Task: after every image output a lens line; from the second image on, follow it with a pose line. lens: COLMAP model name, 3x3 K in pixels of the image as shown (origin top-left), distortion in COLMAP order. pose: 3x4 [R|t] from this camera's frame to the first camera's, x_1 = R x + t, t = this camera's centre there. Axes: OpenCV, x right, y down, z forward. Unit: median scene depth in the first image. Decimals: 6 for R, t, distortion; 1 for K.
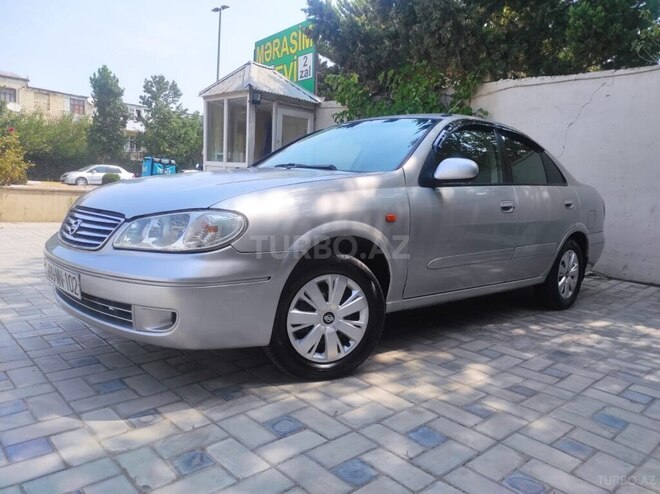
lens RADIAL K [[488.6, 0, 329.9], [0, 488.6, 243.3], [0, 0, 1]] dist [0.040727, -0.030126]
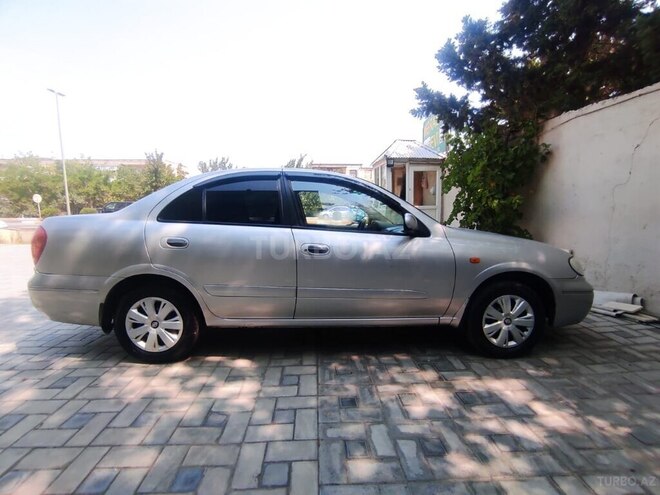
lens RADIAL K [[276.0, 0, 331.5], [0, 276.0, 253.6], [0, 0, 1]] dist [-0.000521, -0.005770]
pose [[0.765496, 0.055023, -0.641084, 0.411865], [-0.034116, 0.998406, 0.044955, -0.056198], [0.642536, -0.012541, 0.766153, 0.285242]]
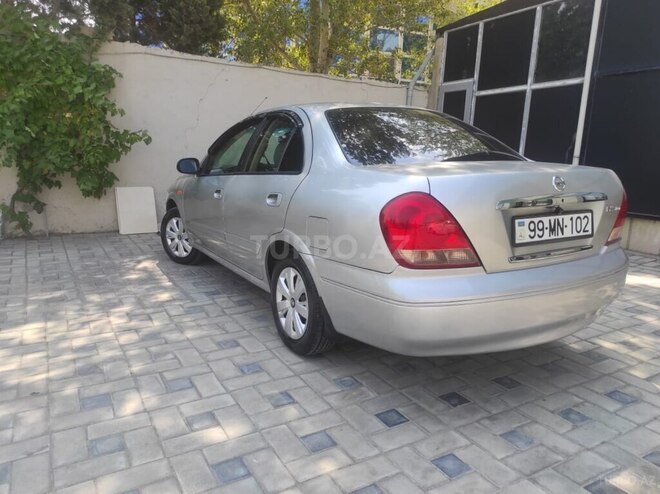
lens RADIAL K [[488.6, 0, 329.9], [0, 488.6, 243.3], [0, 0, 1]] dist [0.040727, -0.030126]
pose [[0.209798, -0.224243, 0.951683, -0.656176], [0.089482, 0.973663, 0.209696, -0.134303], [-0.973642, 0.041164, 0.224338, 0.480732]]
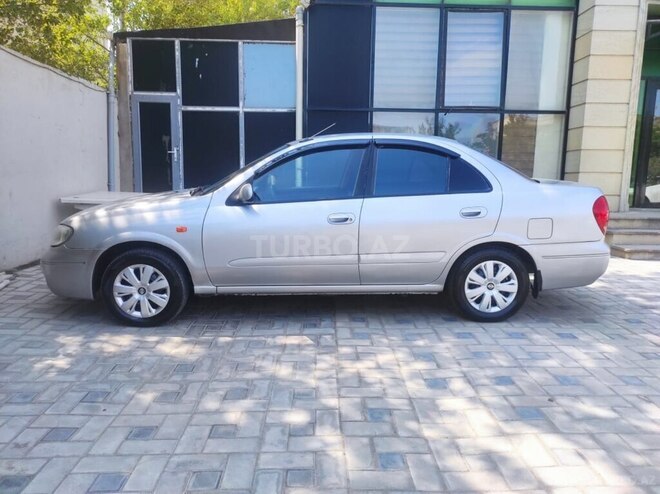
lens RADIAL K [[492.0, 0, 330.0], [0, 492.0, 247.0], [0, 0, 1]] dist [0.010459, -0.000749]
pose [[-0.760245, -0.165177, 0.628286, -0.451338], [0.015371, 0.962291, 0.271587, -0.214111], [-0.649454, 0.216130, -0.729038, 1.263240]]
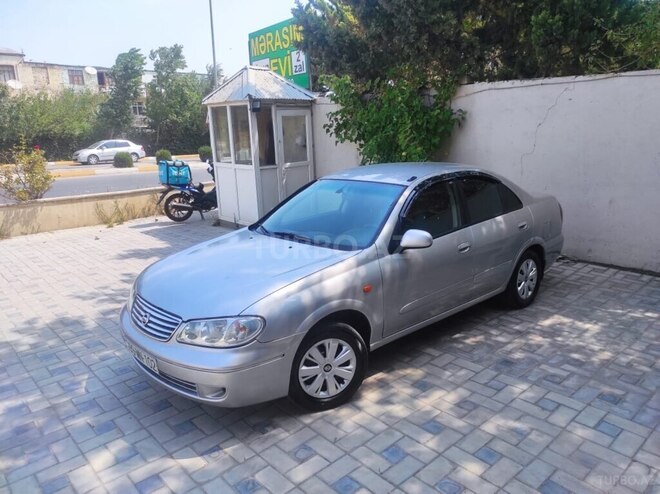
lens RADIAL K [[488.6, 0, 329.9], [0, 488.6, 243.3], [0, 0, 1]] dist [0.040727, -0.030126]
pose [[0.996296, -0.079923, -0.031729, 0.031911], [0.083050, 0.989995, 0.114073, -0.150185], [0.022295, -0.116285, 0.992966, -0.153677]]
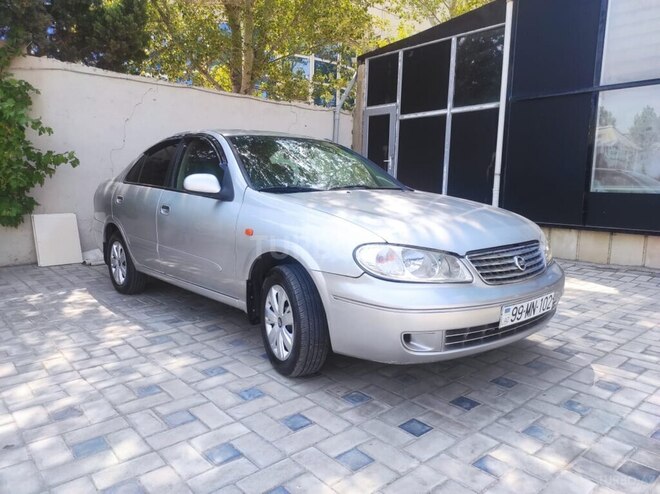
lens RADIAL K [[488.6, 0, 329.9], [0, 488.6, 243.3], [0, 0, 1]] dist [0.040727, -0.030126]
pose [[0.018100, -0.180090, 0.983484, -0.659400], [0.098832, 0.979150, 0.177478, -0.129126], [-0.994940, 0.093987, 0.035521, 0.565780]]
